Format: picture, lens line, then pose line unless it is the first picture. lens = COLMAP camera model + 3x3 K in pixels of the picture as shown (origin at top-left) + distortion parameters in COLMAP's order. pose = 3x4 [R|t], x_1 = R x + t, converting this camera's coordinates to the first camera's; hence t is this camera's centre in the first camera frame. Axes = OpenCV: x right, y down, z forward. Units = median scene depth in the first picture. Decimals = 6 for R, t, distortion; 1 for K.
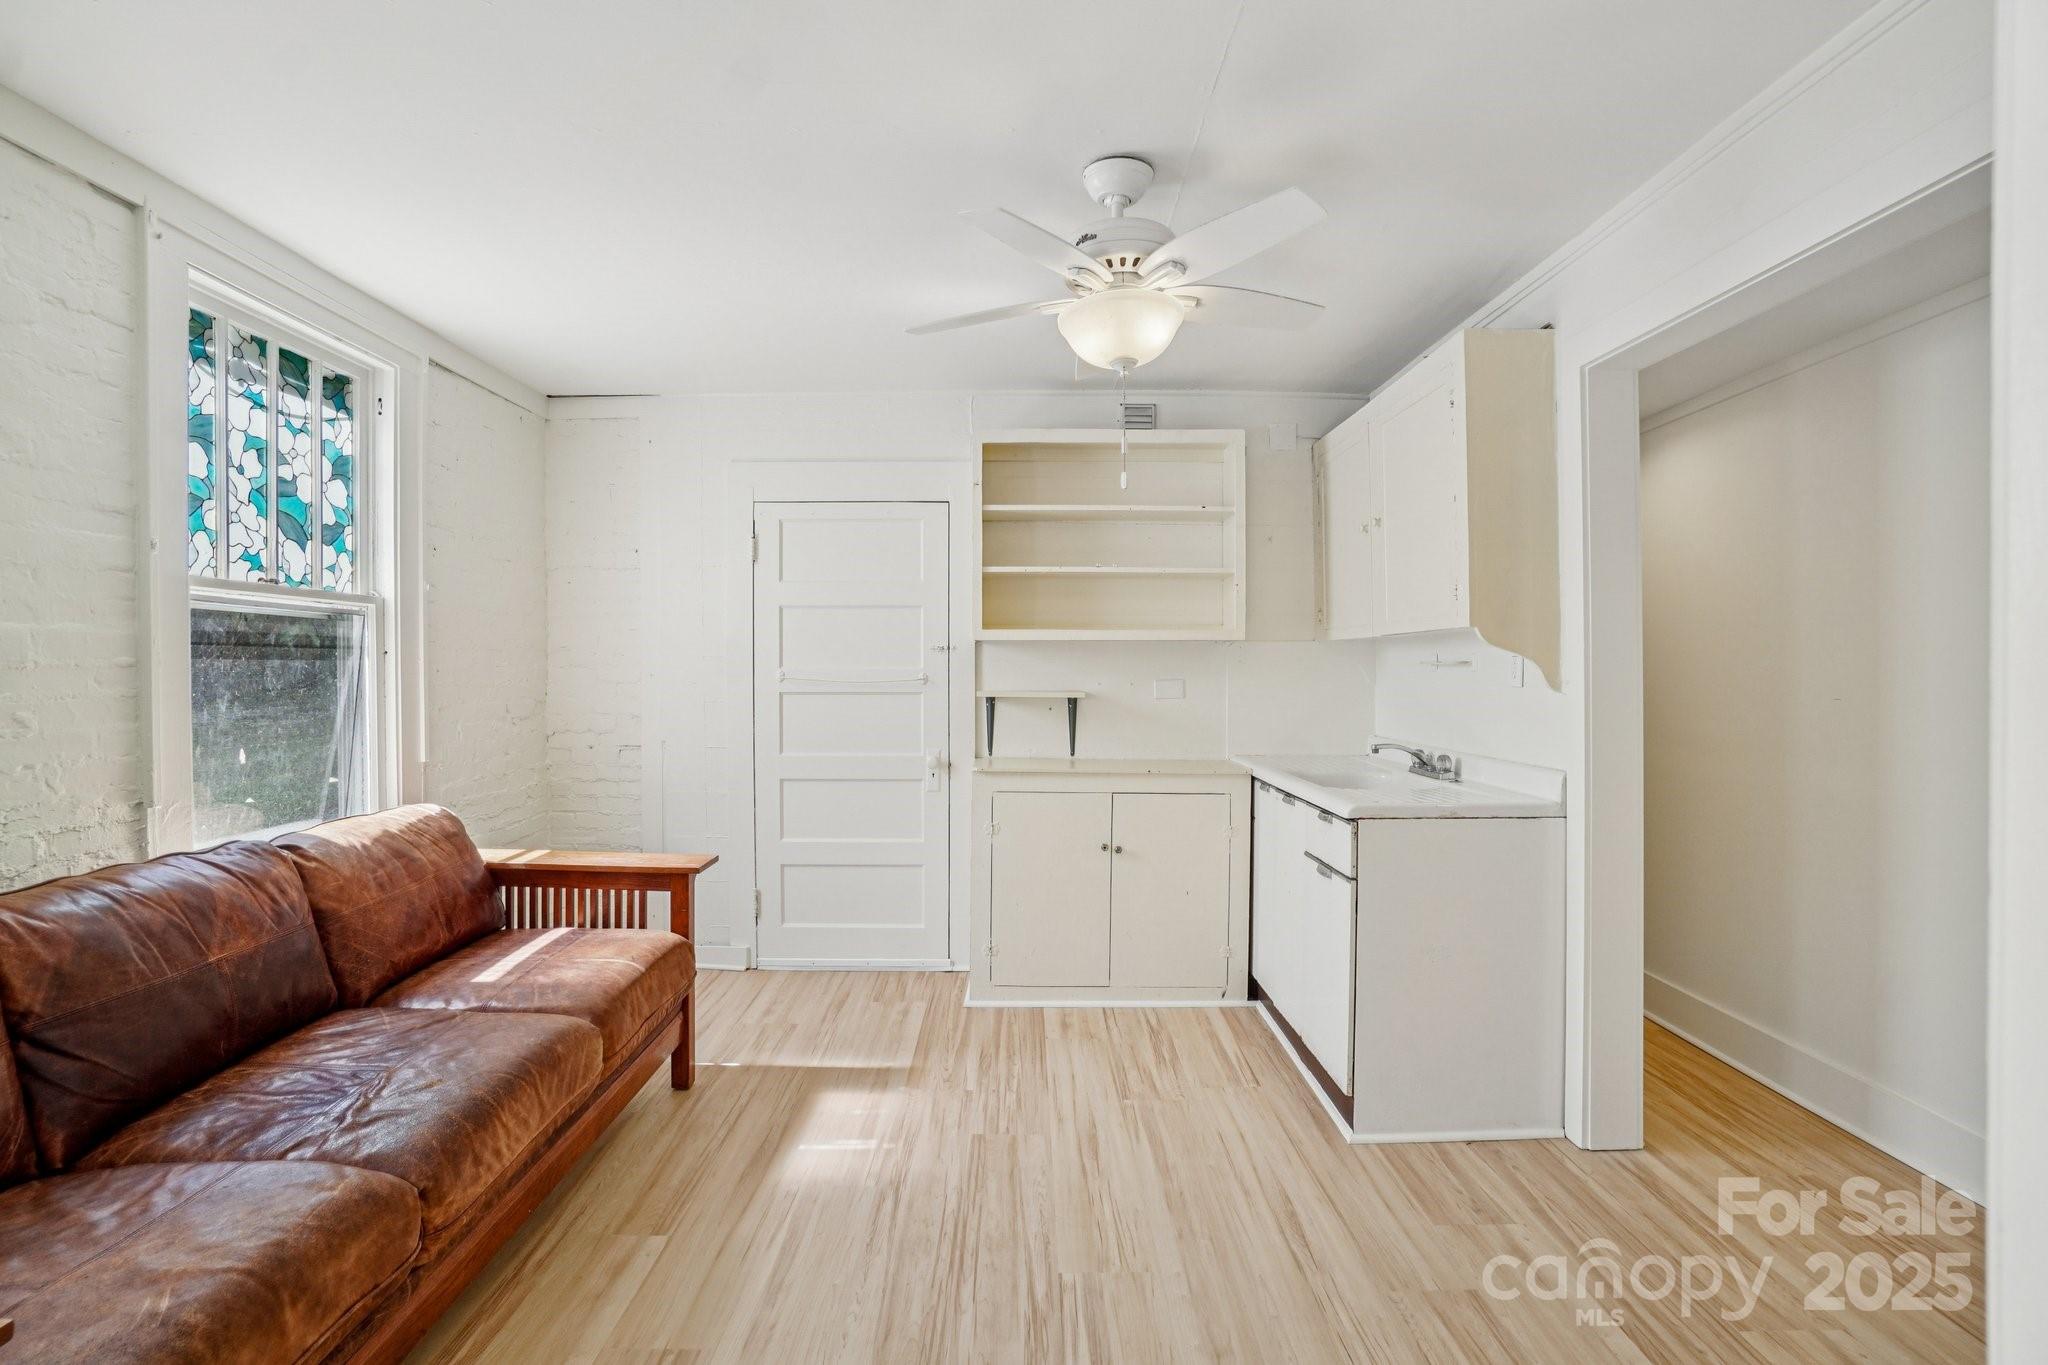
lens RADIAL K [[889.8, 0, 1023.6], [0, 889.8, 679.4], [0, 0, 1]] dist [-0.048716, 0.006876]
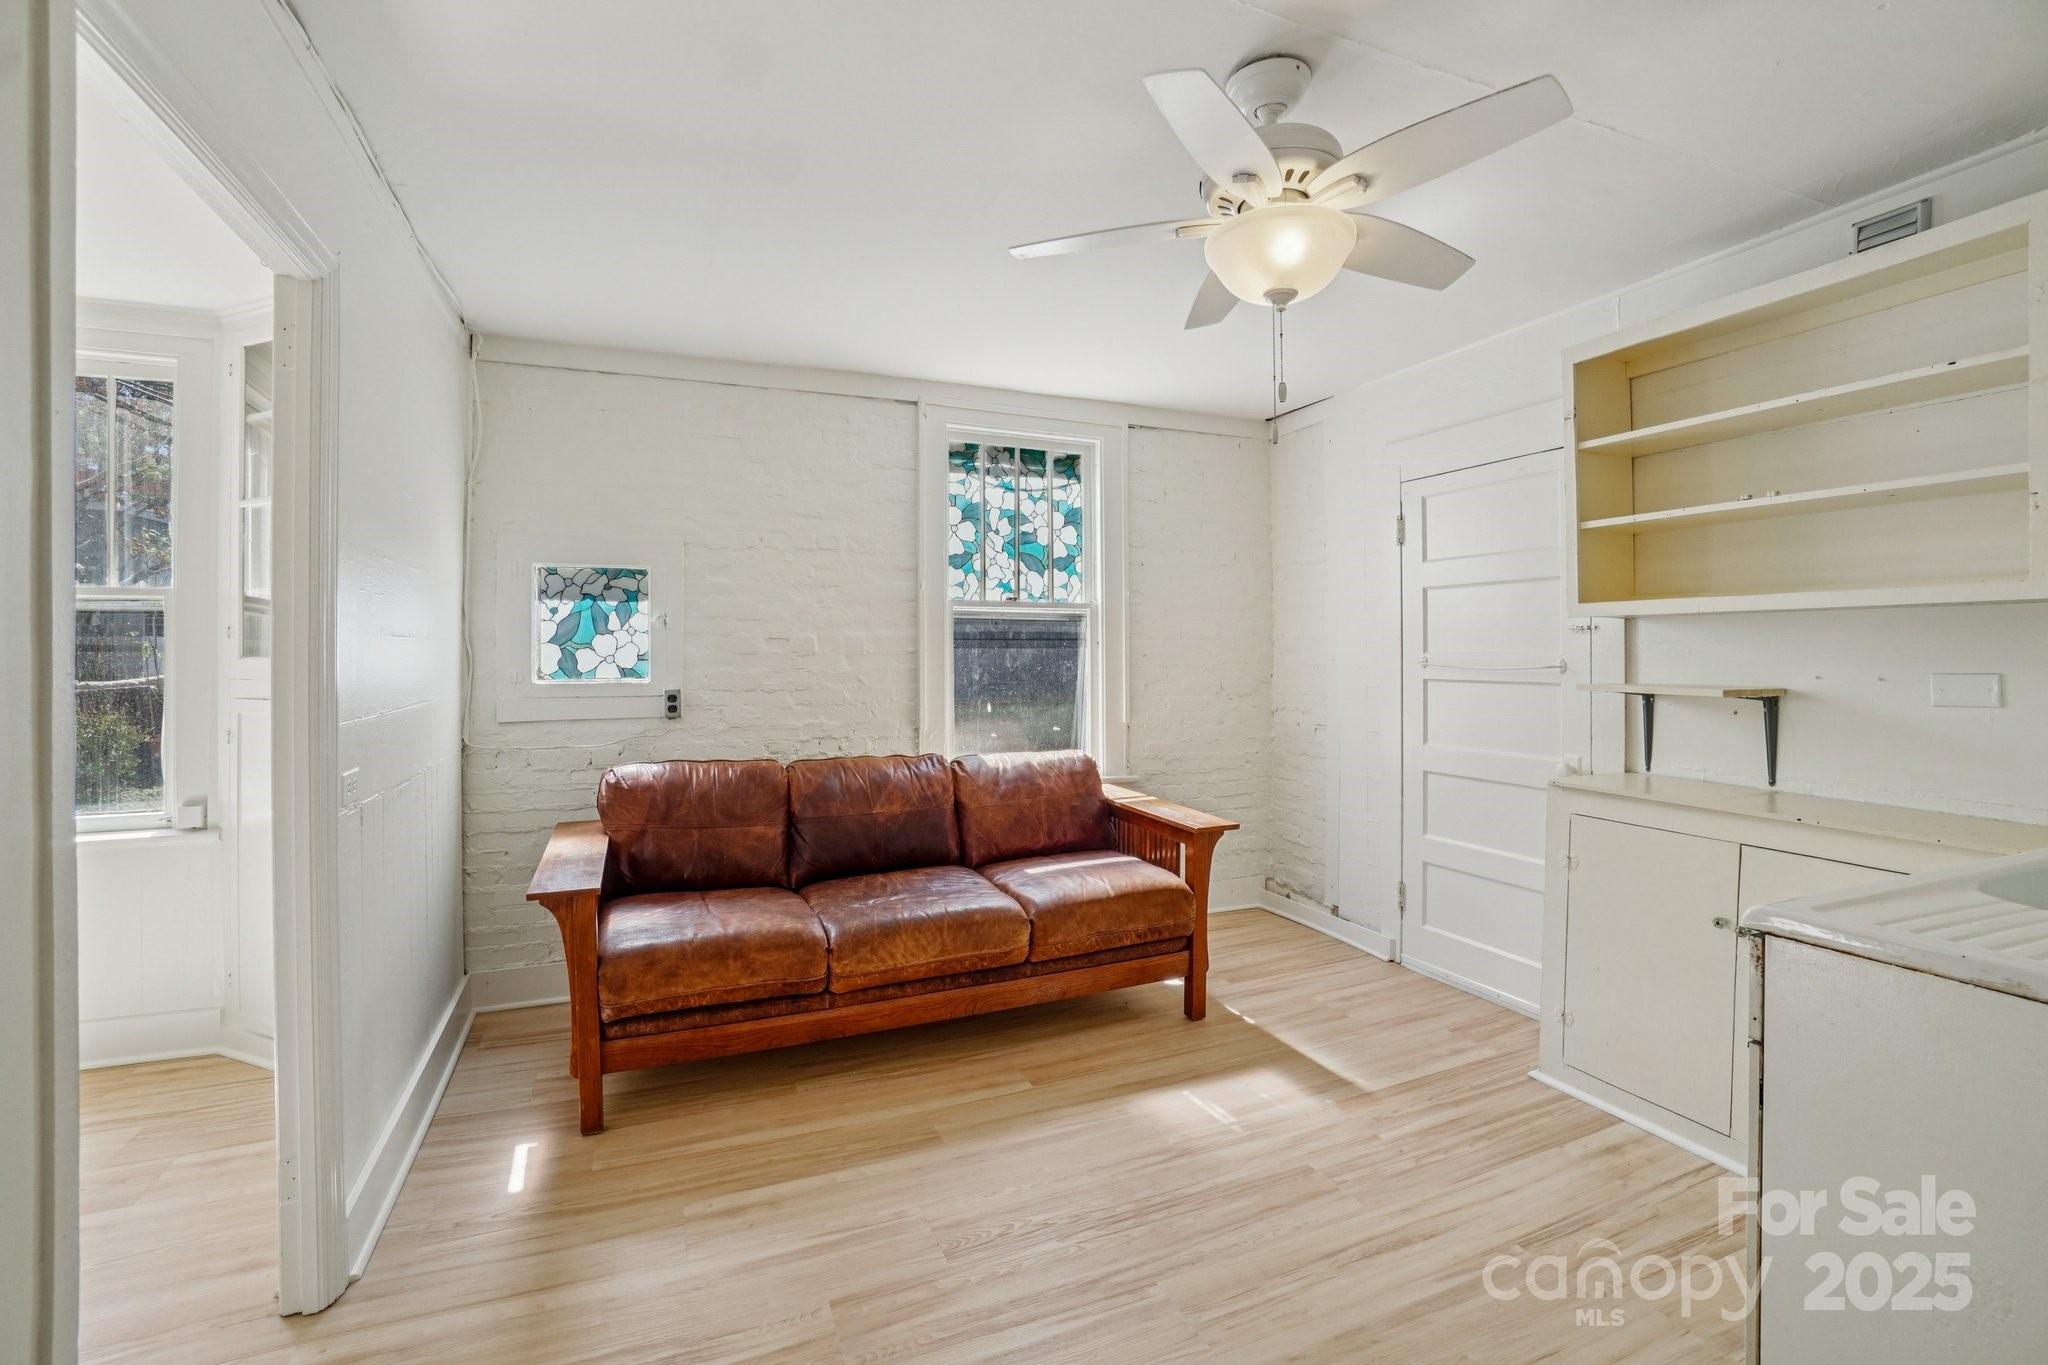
lens RADIAL K [[889.8, 0, 1017.5], [0, 889.8, 663.4], [0, 0, 1]] dist [-0.048716, 0.006876]
pose [[0.400430, 0.009081, -0.916282, 0.578067], [-0.009977, 0.999935, 0.005550, -0.003985], [0.916273, 0.006919, 0.400494, 0.320103]]
